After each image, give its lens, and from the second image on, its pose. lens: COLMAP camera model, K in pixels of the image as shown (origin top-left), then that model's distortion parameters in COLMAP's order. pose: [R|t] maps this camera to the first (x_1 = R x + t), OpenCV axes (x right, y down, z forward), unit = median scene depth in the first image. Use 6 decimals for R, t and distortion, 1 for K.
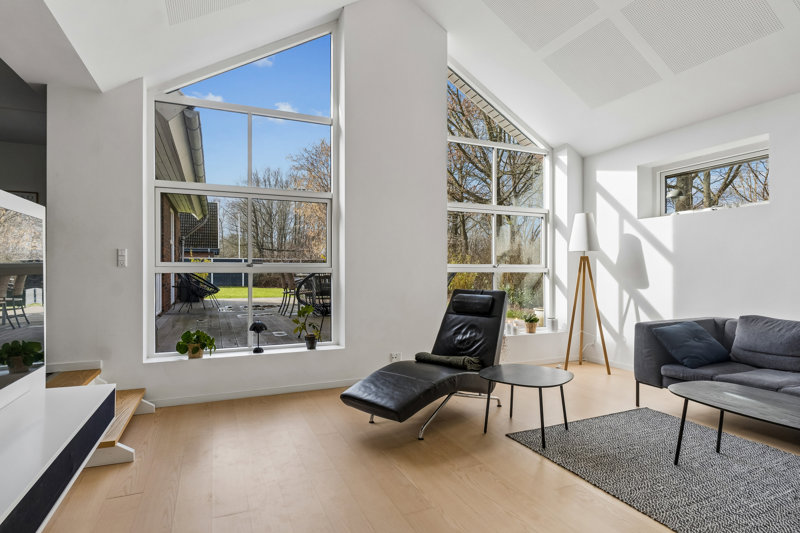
lens RADIAL K [[447.3, 0, 397.3], [0, 447.3, 270.0], [0, 0, 1]] dist [0.007601, 0.001046]
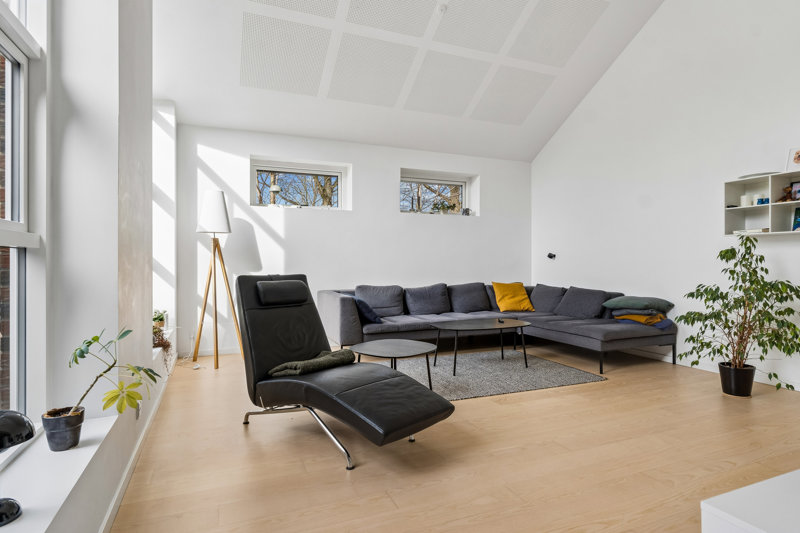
lens RADIAL K [[463.6, 0, 396.1], [0, 463.6, 261.9], [0, 0, 1]] dist [0.000857, -0.000229]
pose [[-0.028170, -0.002041, 0.999601, -0.604046], [-0.007115, 0.999973, 0.001842, 0.015627], [-0.999578, -0.007060, -0.028184, 0.741492]]
